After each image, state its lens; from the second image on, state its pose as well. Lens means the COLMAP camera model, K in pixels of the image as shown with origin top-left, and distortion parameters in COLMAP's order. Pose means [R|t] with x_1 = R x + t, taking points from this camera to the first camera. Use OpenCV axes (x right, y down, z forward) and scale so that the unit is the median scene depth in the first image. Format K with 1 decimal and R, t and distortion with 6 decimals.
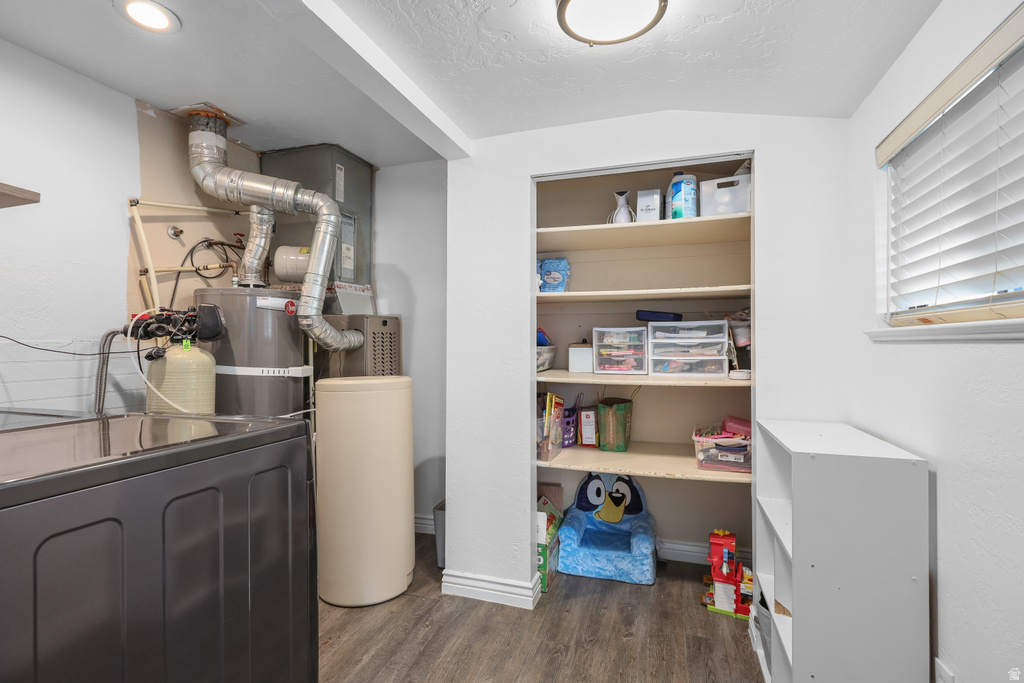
lens RADIAL K [[482.6, 0, 513.1], [0, 482.6, 345.3], [0, 0, 1]] dist [0.003198, 0.000873]
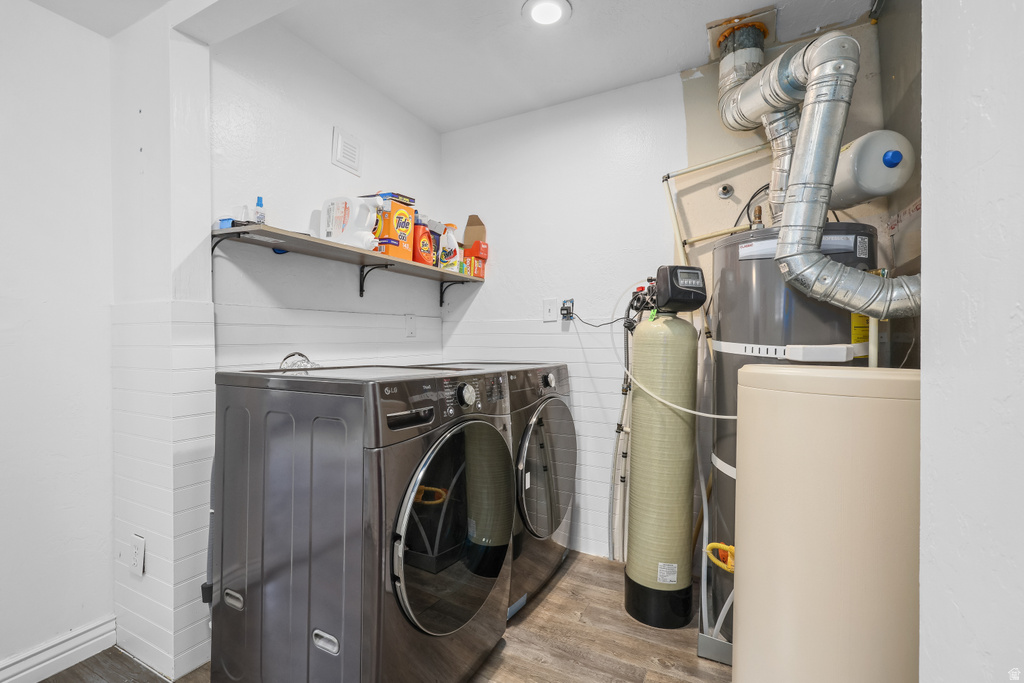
lens RADIAL K [[468.4, 0, 511.8], [0, 468.4, 338.1], [0, 0, 1]] dist [-0.000767, 0.000377]
pose [[-0.169452, -0.009632, -0.985491, 0.207724], [-0.004669, 0.999949, -0.008971, 0.045620], [0.985527, 0.003081, -0.169489, 0.770243]]
